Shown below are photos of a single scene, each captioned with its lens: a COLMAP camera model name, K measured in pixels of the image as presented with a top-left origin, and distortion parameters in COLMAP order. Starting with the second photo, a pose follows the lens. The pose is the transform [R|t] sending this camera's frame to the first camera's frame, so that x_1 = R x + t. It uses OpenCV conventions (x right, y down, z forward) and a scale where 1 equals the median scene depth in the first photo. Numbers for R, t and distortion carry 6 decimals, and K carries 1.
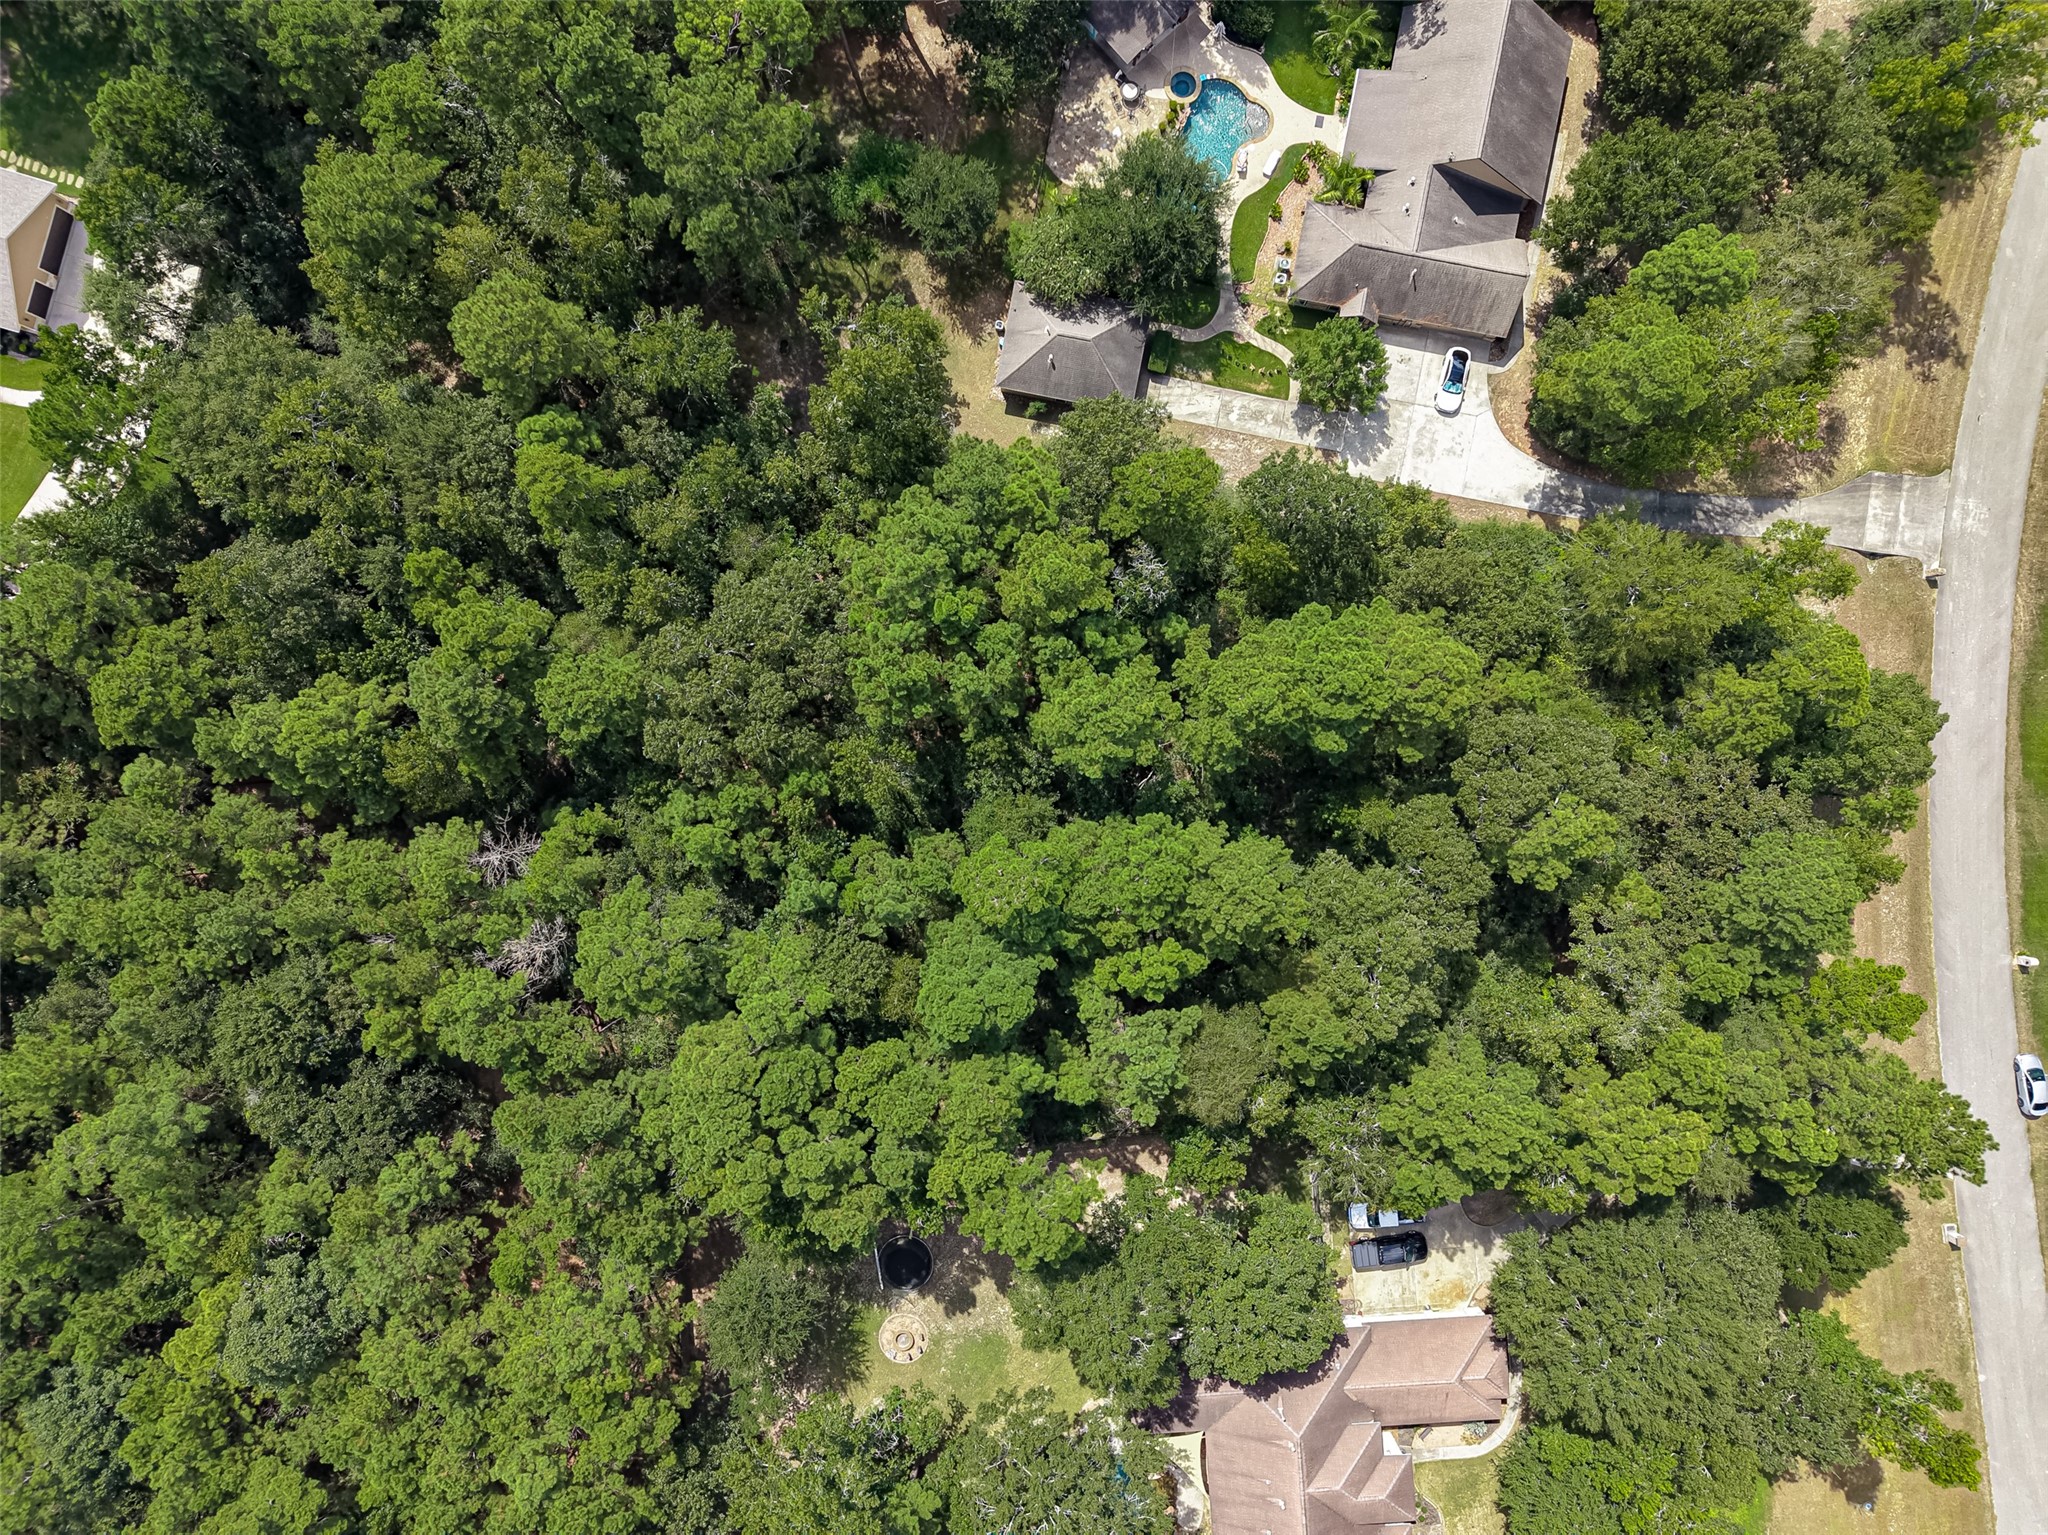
lens RADIAL K [[1367.2, 0, 1023.8], [0, 1367.2, 769.4], [0, 0, 1]] dist [0.019558, -0.015583]
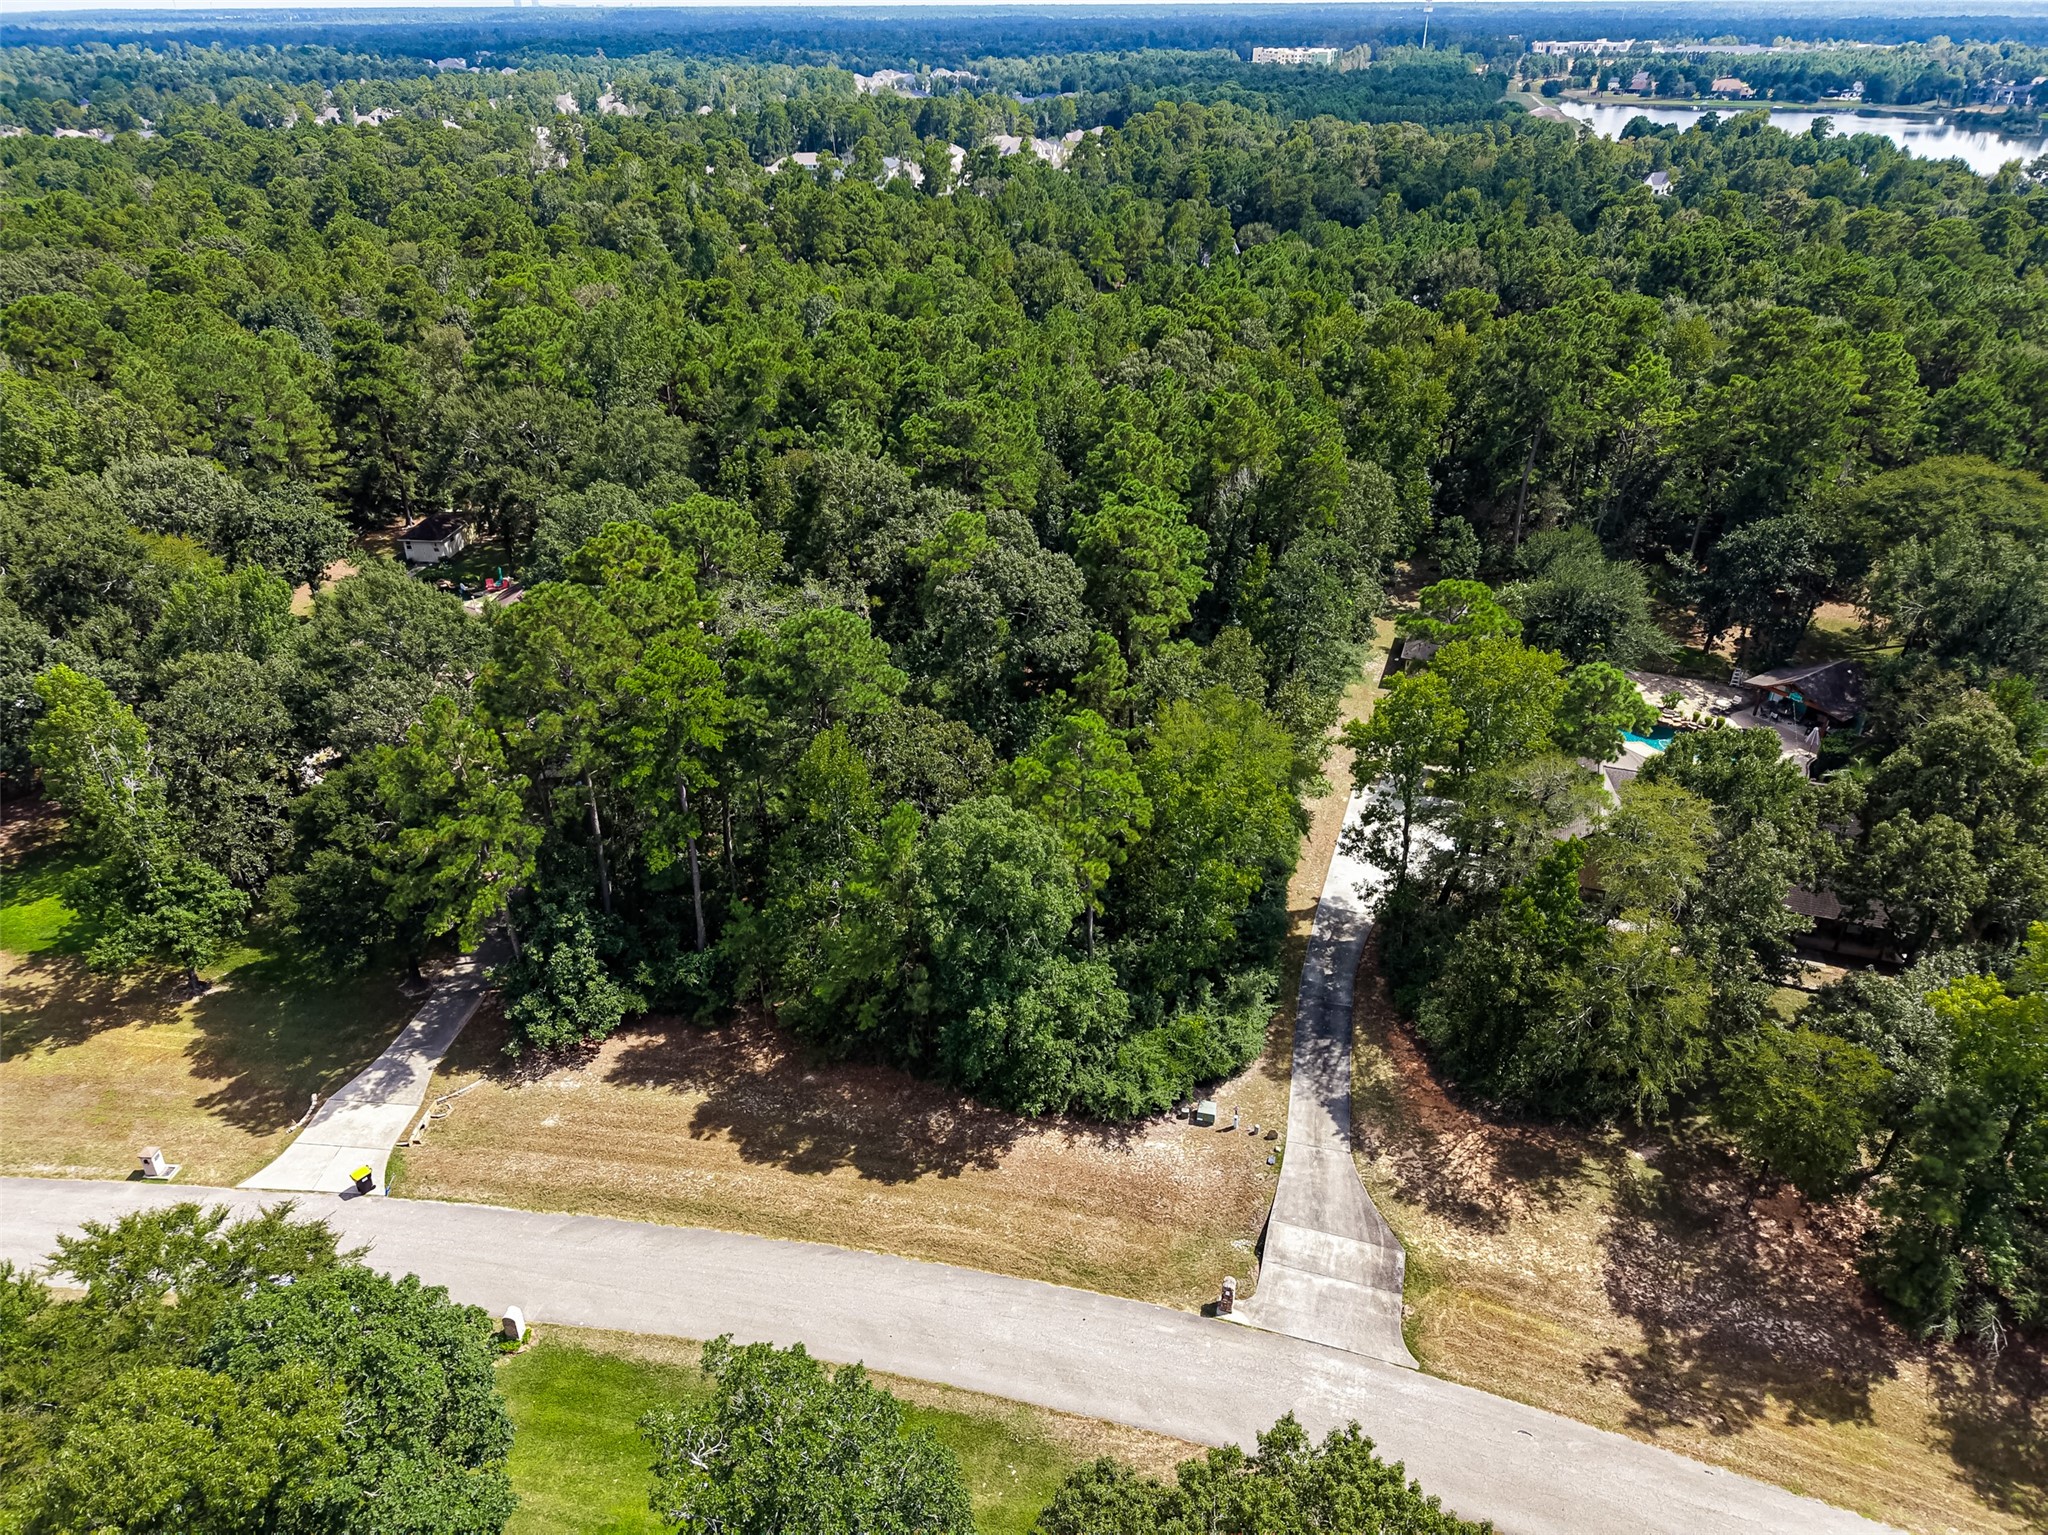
lens RADIAL K [[1367.2, 0, 1024.5], [0, 1367.2, 770.6], [0, 0, 1]] dist [0.019558, -0.015583]
pose [[-0.155949, 0.491192, -0.856977, 1.046097], [-0.987765, -0.077340, 0.135420, -0.118759], [0.000238, 0.867611, 0.497244, 0.528197]]
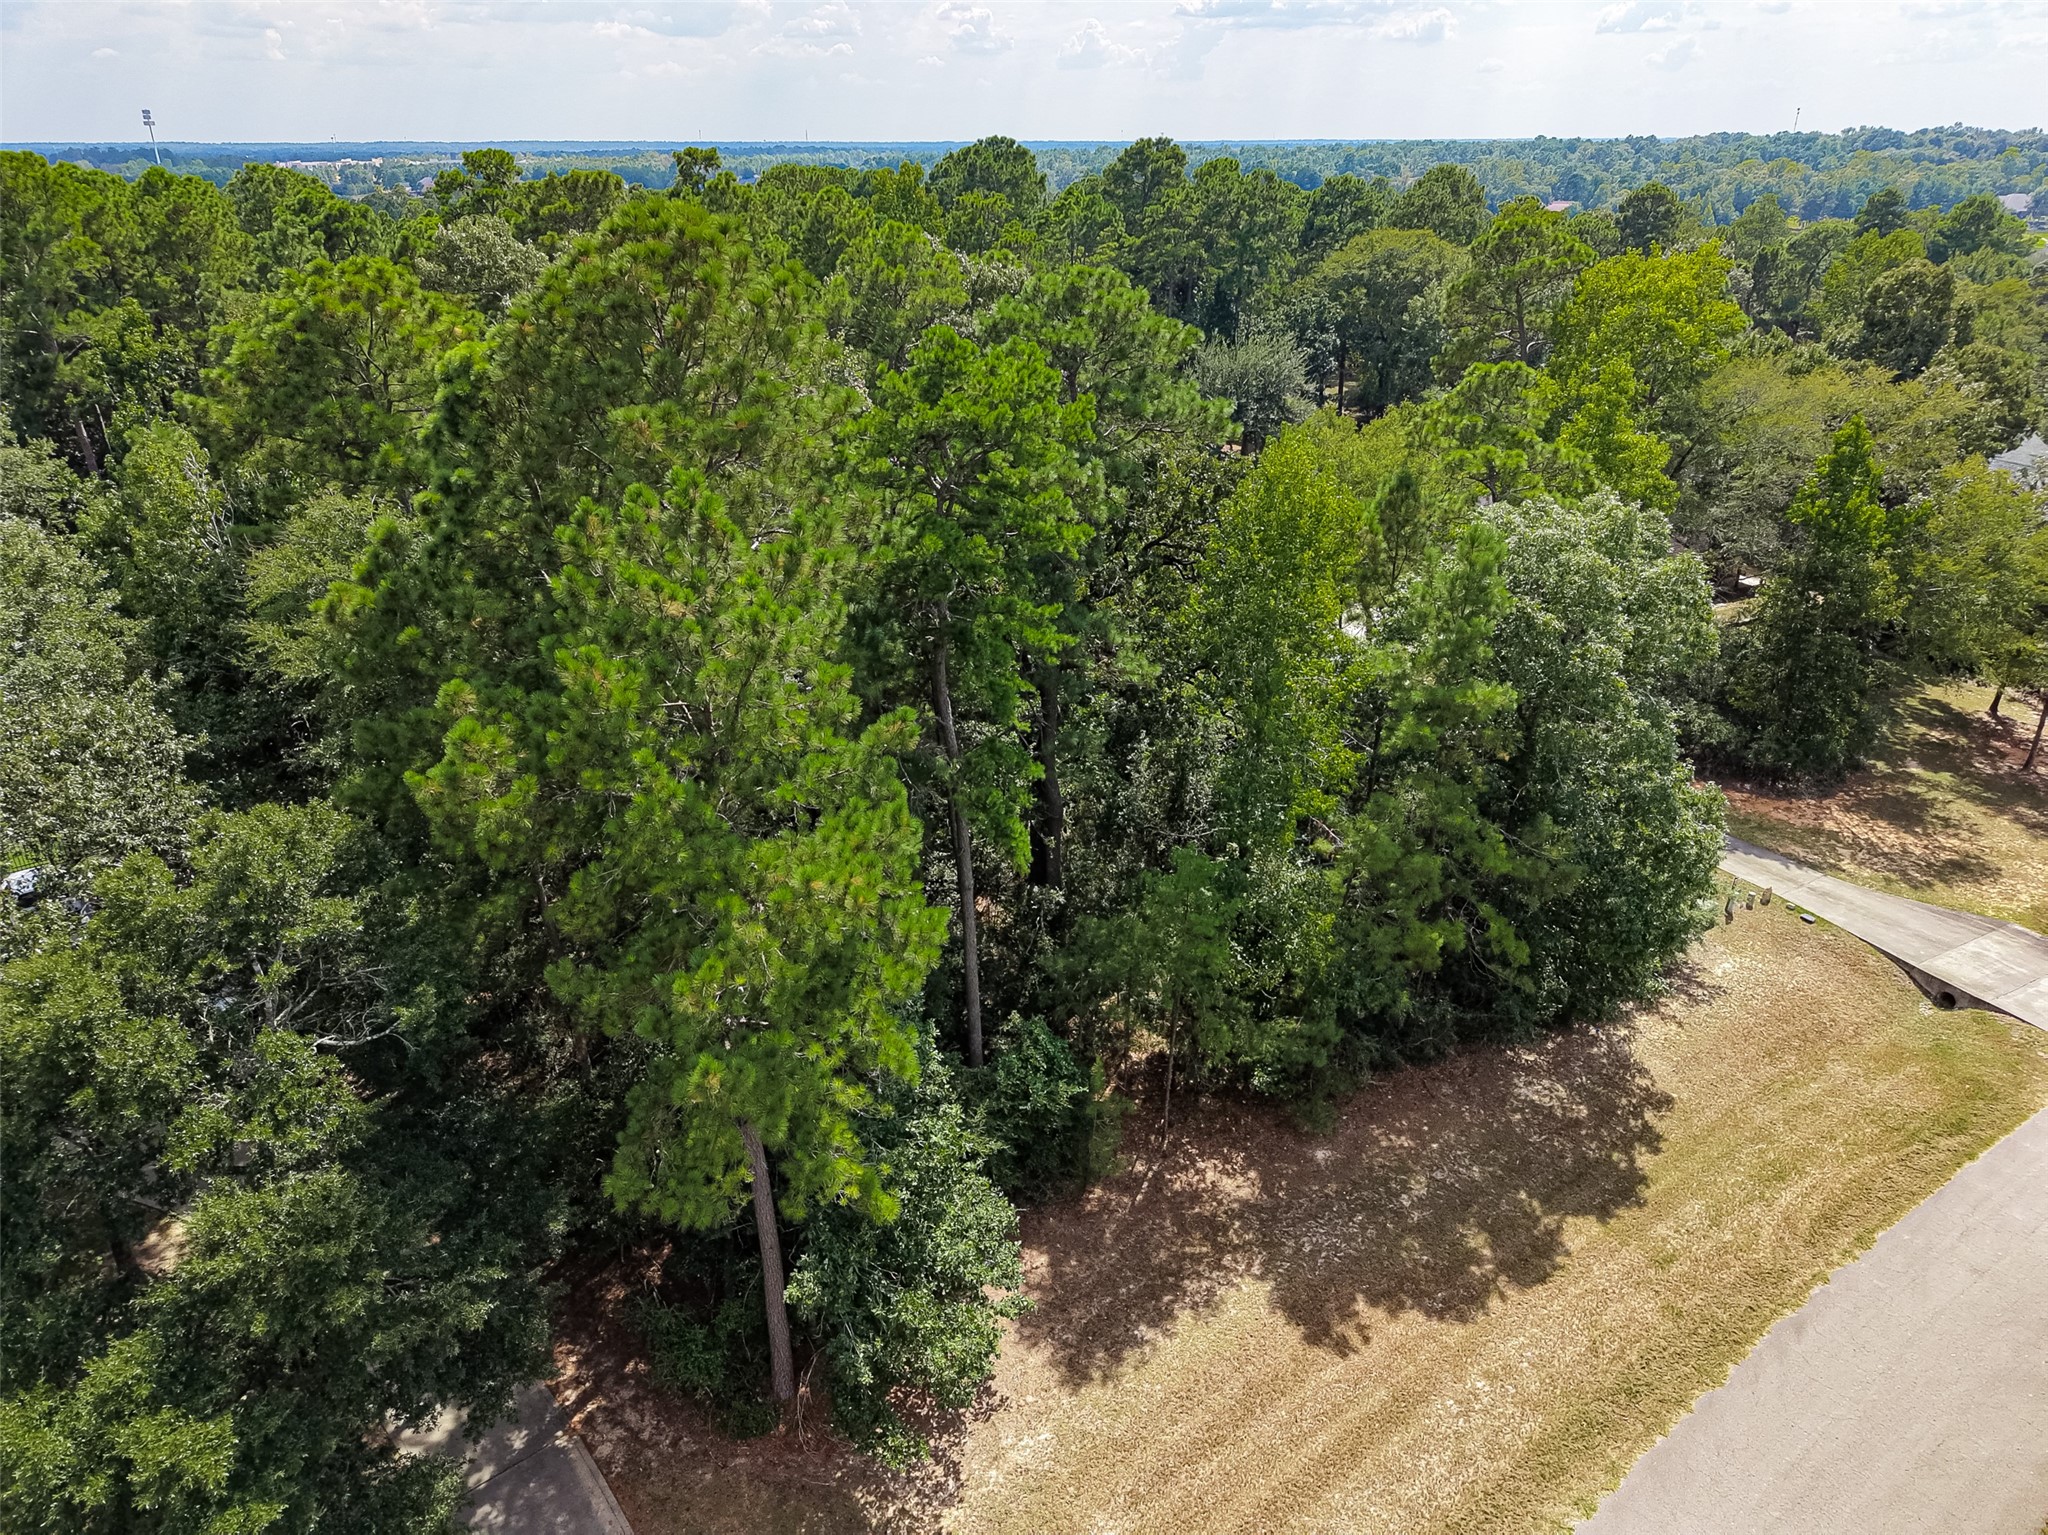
lens RADIAL K [[1367.2, 0, 1023.7], [0, 1367.2, 770.0], [0, 0, 1]] dist [0.019558, -0.015583]
pose [[0.606582, 0.333935, -0.721489, 0.733468], [-0.795018, 0.252489, -0.551539, 0.296965], [-0.002010, 0.908150, 0.418640, 0.757854]]
